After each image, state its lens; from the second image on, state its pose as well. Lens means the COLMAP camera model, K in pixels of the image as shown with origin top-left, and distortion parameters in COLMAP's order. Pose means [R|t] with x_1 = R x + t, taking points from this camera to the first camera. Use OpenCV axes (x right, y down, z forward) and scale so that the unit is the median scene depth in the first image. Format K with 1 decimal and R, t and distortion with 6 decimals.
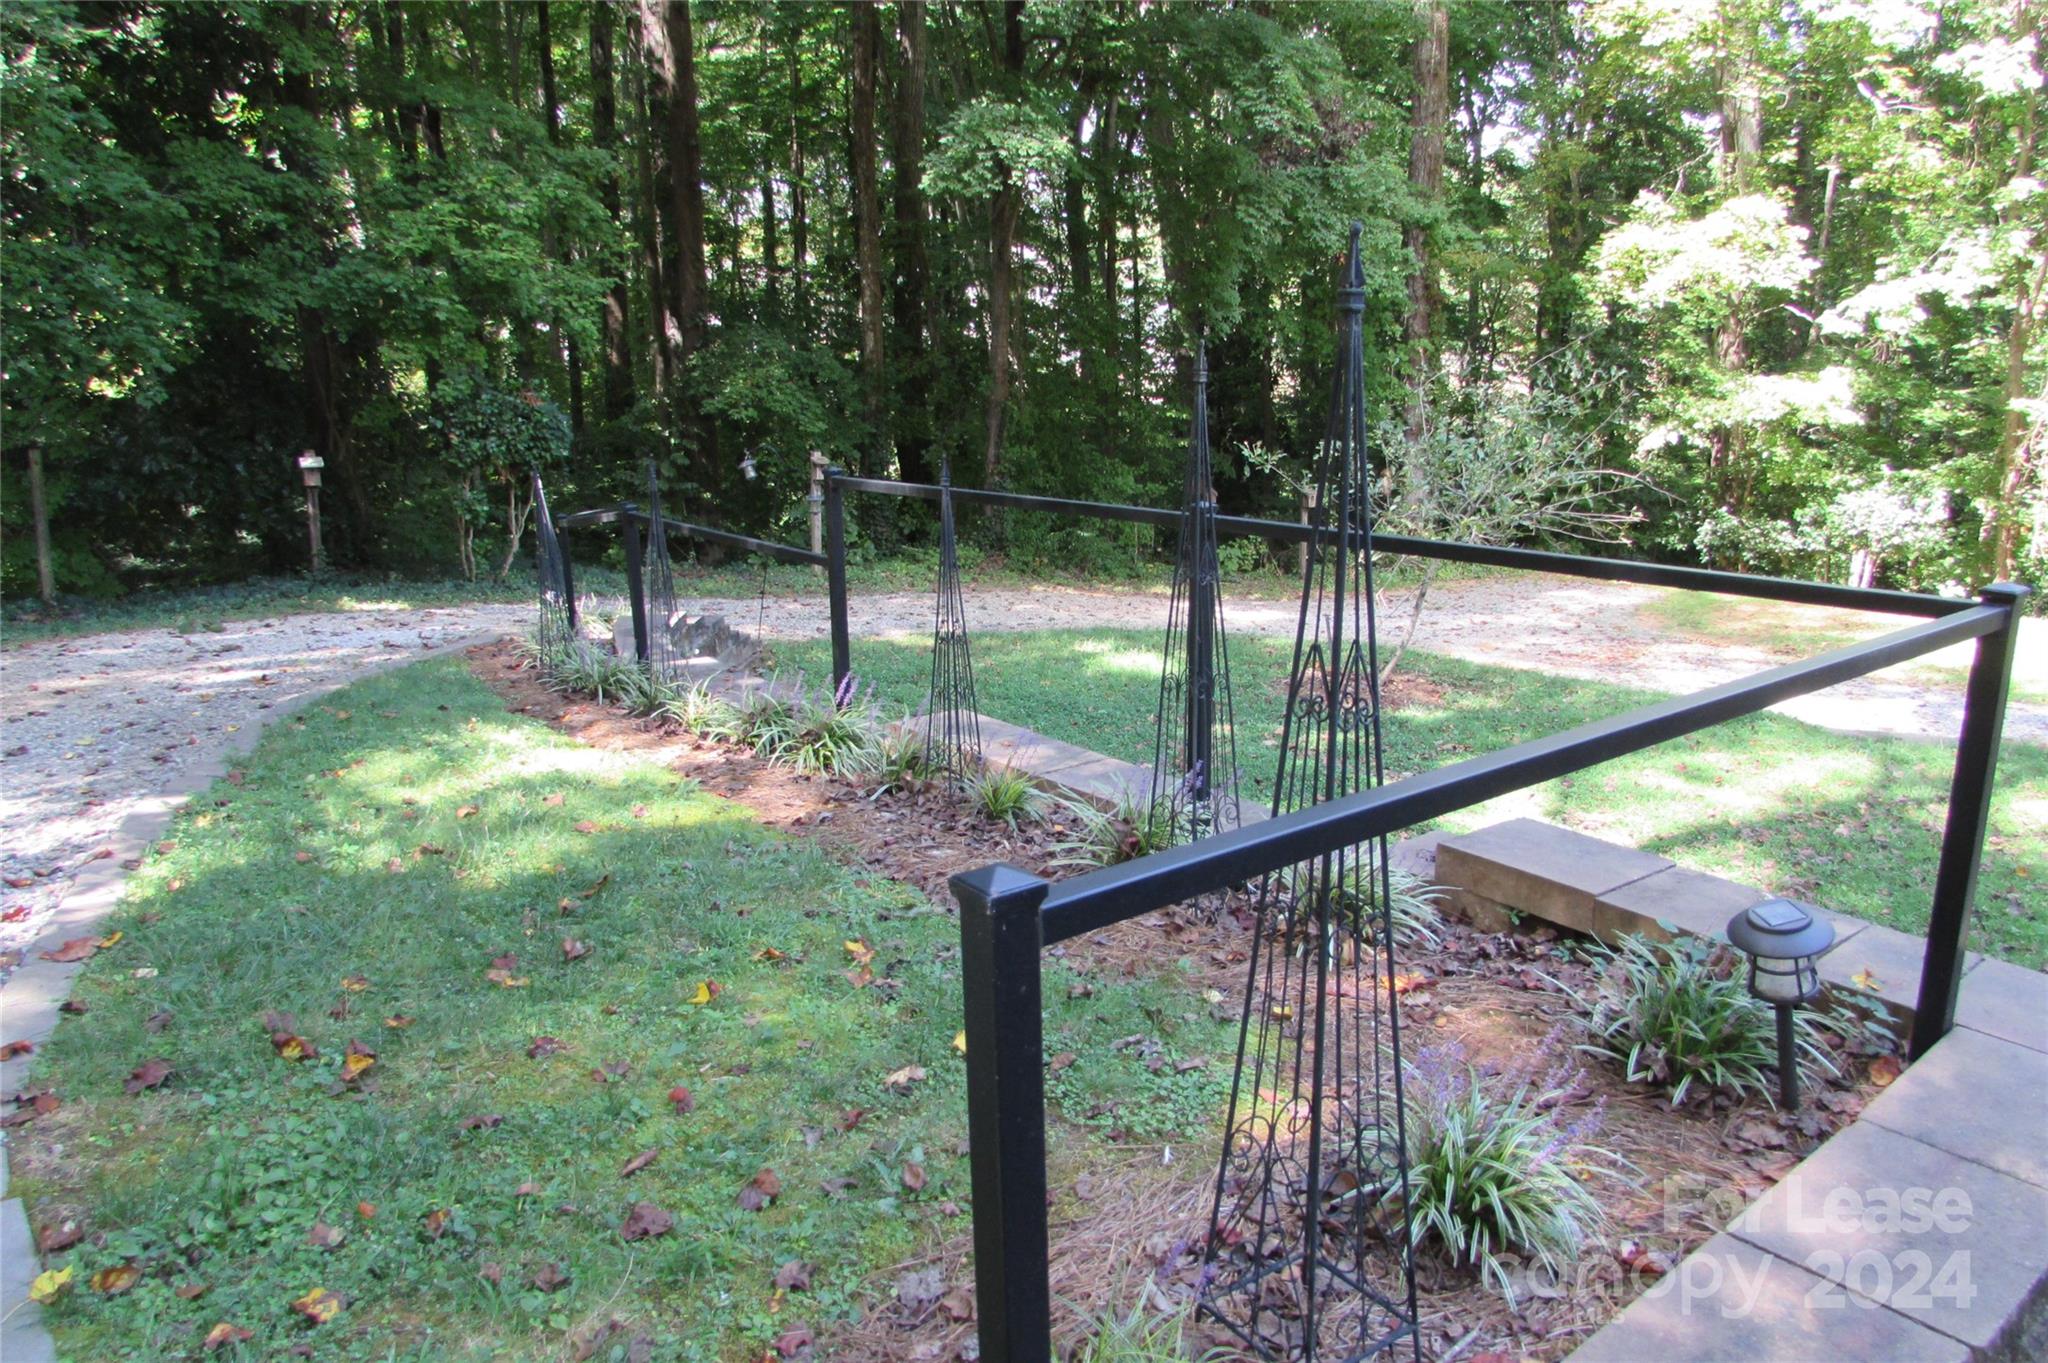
lens RADIAL K [[1570.3, 0, 1024.0], [0, 1570.3, 681.5], [0, 0, 1]] dist [-0.127436, 0.155579]
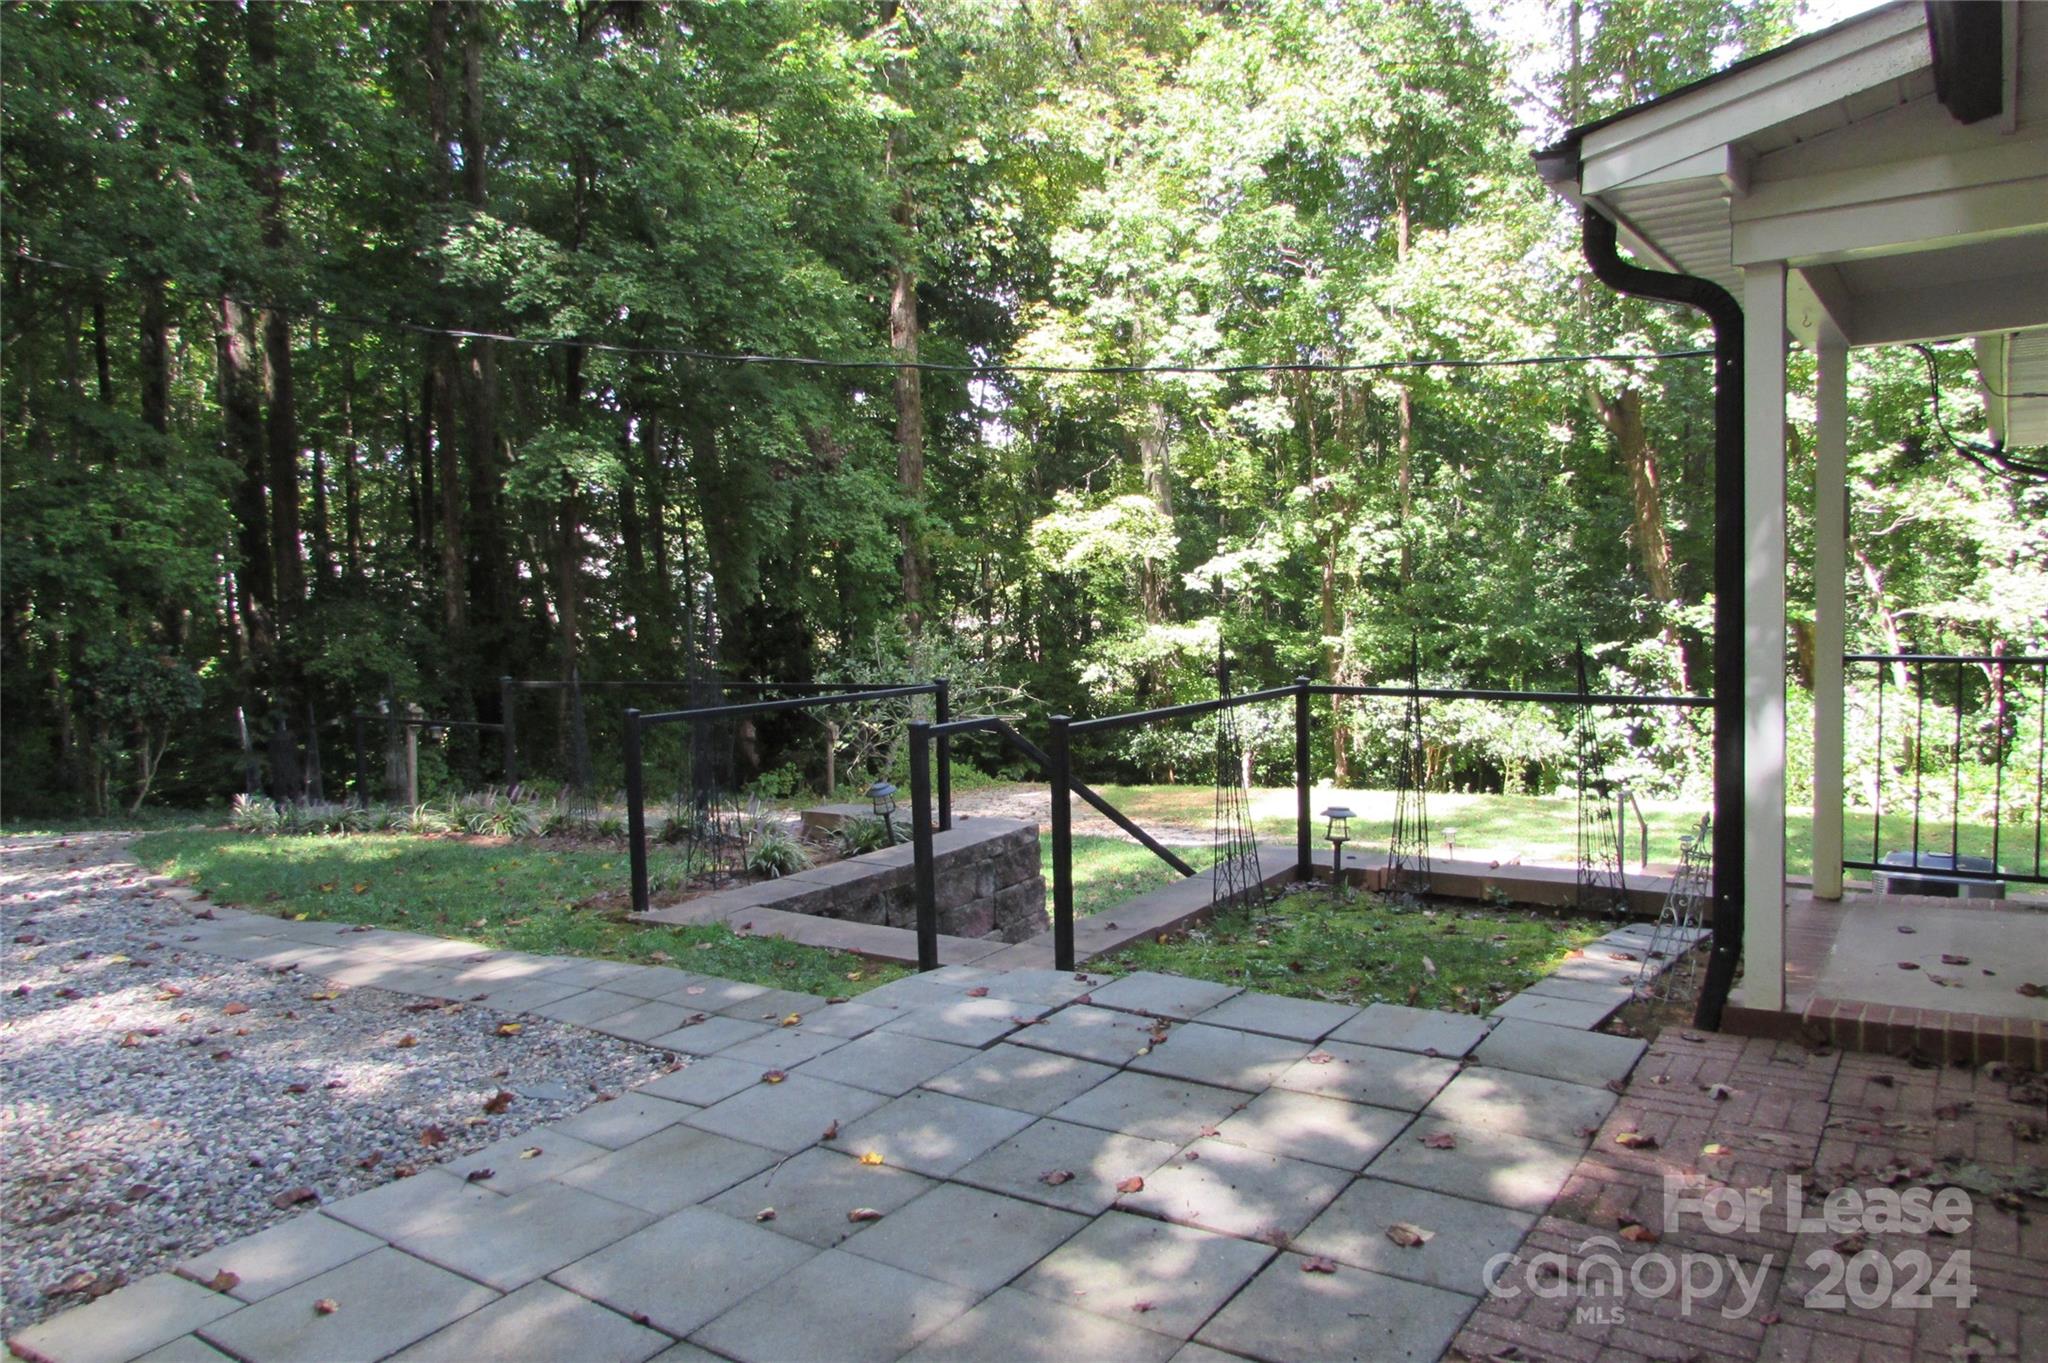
lens RADIAL K [[1471.3, 0, 1024.0], [0, 1471.3, 681.5], [0, 0, 1]] dist [-0.000664, 0.000919]
pose [[0.957103, -0.030679, 0.288120, -0.008289], [0.077030, 0.985536, -0.150946, 0.045332], [-0.279322, 0.166665, 0.945622, -0.211605]]
